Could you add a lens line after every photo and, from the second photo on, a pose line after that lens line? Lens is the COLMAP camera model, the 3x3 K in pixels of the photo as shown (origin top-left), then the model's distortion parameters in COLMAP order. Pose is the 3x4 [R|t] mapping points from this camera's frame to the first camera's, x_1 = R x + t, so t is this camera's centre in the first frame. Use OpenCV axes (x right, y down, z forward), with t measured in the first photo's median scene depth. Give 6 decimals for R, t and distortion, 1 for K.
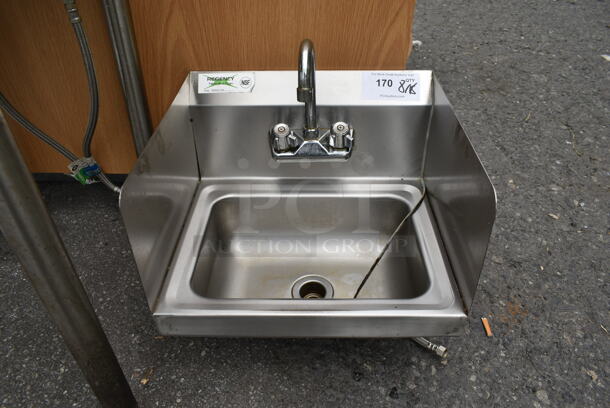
lens RADIAL K [[466.9, 0, 309.0], [0, 466.9, 202.0], [0, 0, 1]] dist [-0.011582, -0.002317]
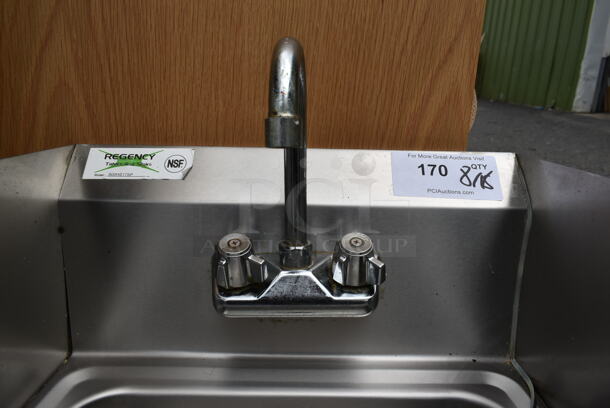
lens RADIAL K [[466.9, 0, 309.0], [0, 466.9, 202.0], [0, 0, 1]] dist [-0.011582, -0.002317]
pose [[0.999502, 0.020745, 0.023765, 0.005625], [-0.009404, 0.915042, -0.403249, -0.001004], [-0.030112, 0.402825, 0.914782, 0.523467]]
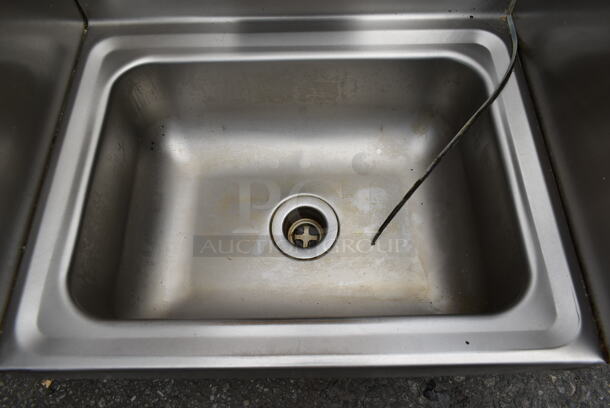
lens RADIAL K [[466.9, 0, 309.0], [0, 466.9, 202.0], [0, 0, 1]] dist [-0.011582, -0.002317]
pose [[0.999826, -0.018635, 0.000515, 0.013841], [0.016361, 0.890387, 0.454911, -0.115282], [-0.008935, -0.454824, 0.890537, 0.485464]]
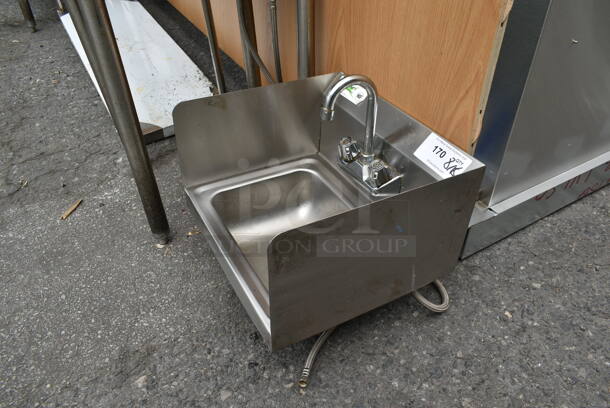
lens RADIAL K [[466.9, 0, 309.0], [0, 466.9, 202.0], [0, 0, 1]] dist [-0.011582, -0.002317]
pose [[0.492095, 0.539849, -0.682939, 0.757251], [-0.539905, 0.804659, 0.247035, -0.265020], [0.682895, 0.247158, 0.687436, 0.161750]]
